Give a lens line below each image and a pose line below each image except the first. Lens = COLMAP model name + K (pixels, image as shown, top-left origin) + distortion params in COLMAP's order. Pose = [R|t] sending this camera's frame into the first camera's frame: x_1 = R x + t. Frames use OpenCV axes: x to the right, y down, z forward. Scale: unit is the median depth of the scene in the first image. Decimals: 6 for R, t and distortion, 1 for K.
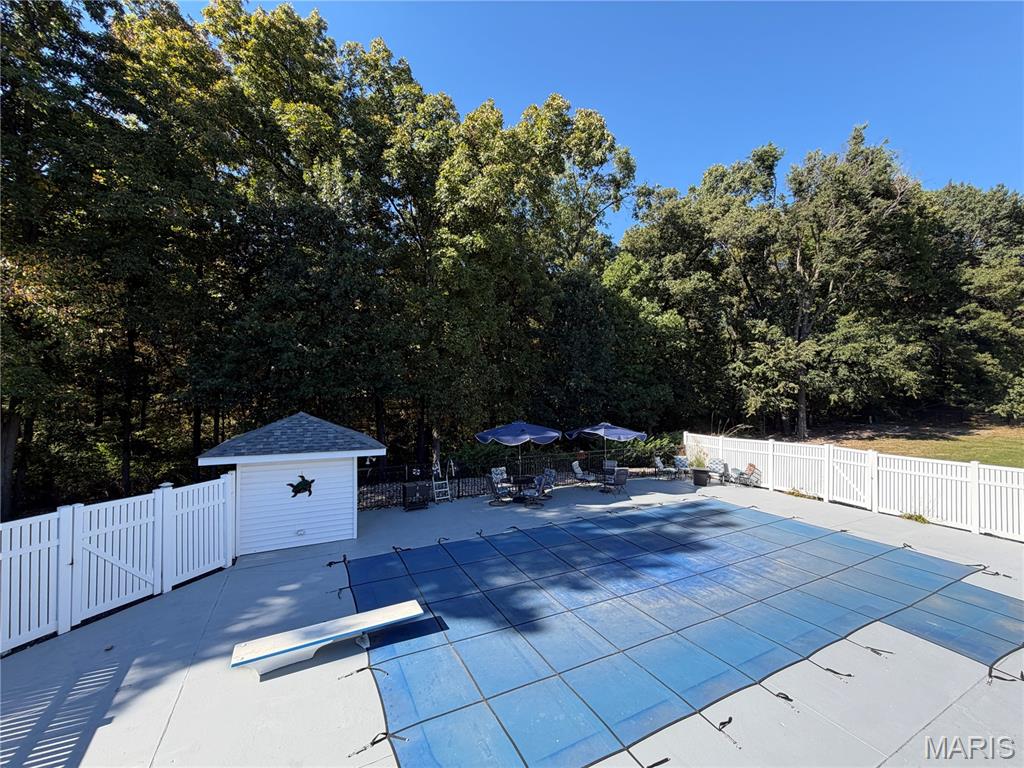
lens RADIAL K [[408.6, 0, 509.7], [0, 408.6, 384.1], [0, 0, 1]] dist [0.000976, -0.000074]
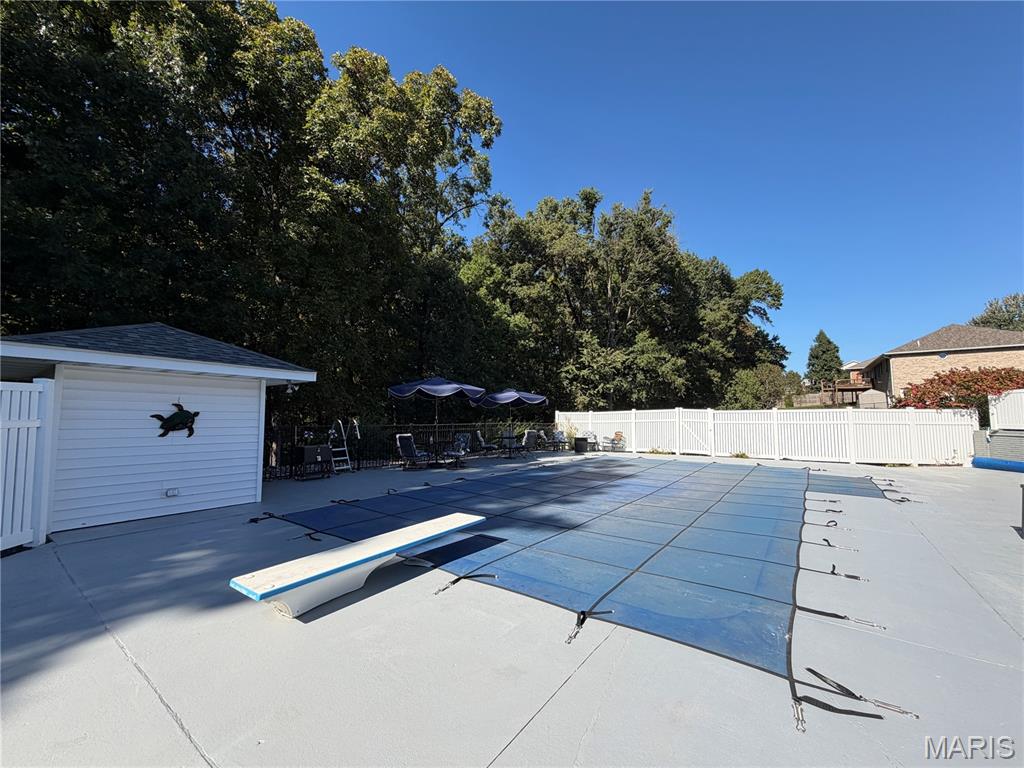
lens RADIAL K [[408.6, 0, 508.5], [0, 408.6, 385.7], [0, 0, 1]] dist [0.000976, -0.000074]
pose [[0.893101, 0.033980, 0.448571, -0.116142], [-0.007356, 0.998113, -0.060963, 0.080489], [-0.449796, 0.051146, 0.891666, 0.065557]]
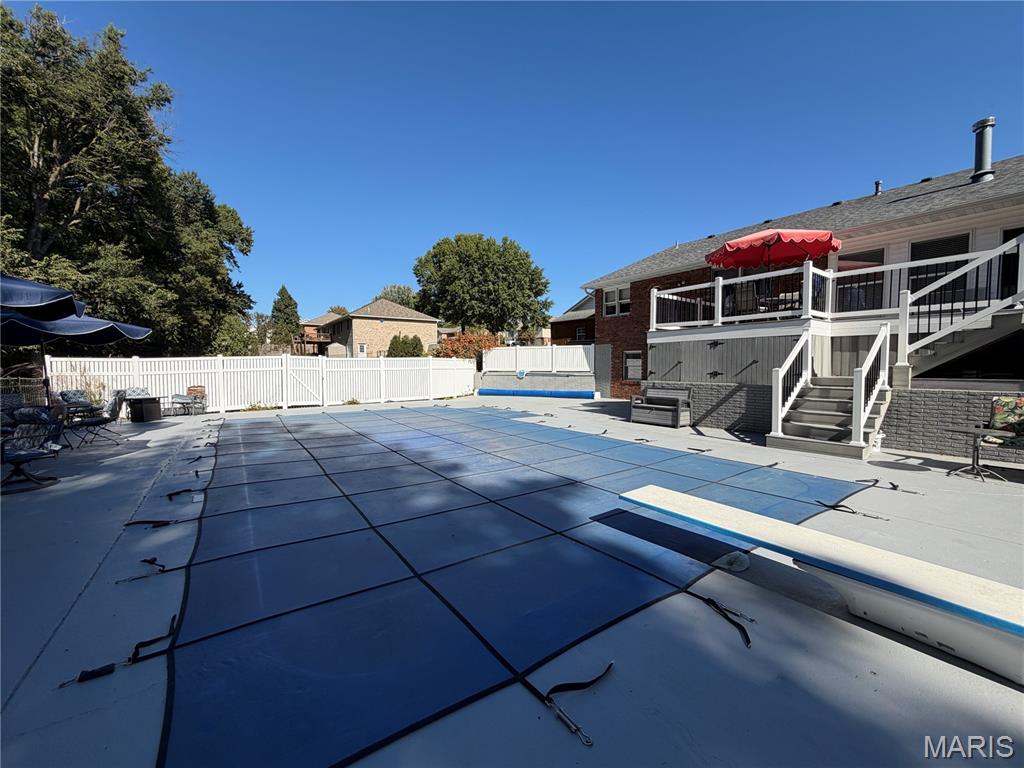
lens RADIAL K [[408.6, 0, 509.7], [0, 408.6, 385.6], [0, 0, 1]] dist [0.000976, -0.000074]
pose [[-0.131318, -0.049733, 0.990092, -0.170005], [-0.008854, 0.998760, 0.048994, 0.086539], [-0.991301, -0.002332, -0.131595, 0.285976]]
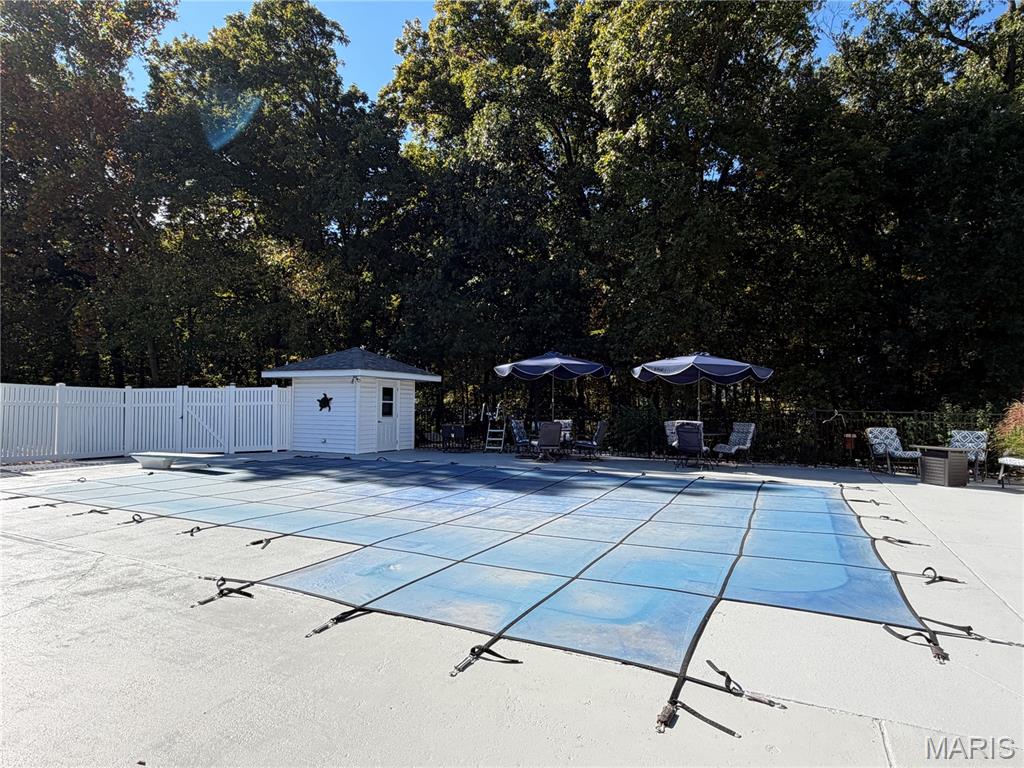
lens RADIAL K [[561.0, 0, 510.7], [0, 561.0, 388.5], [0, 0, 1]] dist [0.005116, 0.000552]
pose [[0.592346, -0.026059, -0.805262, 0.398439], [0.013983, 0.999659, -0.022063, 0.087817], [0.805563, 0.001809, 0.592508, 0.161089]]
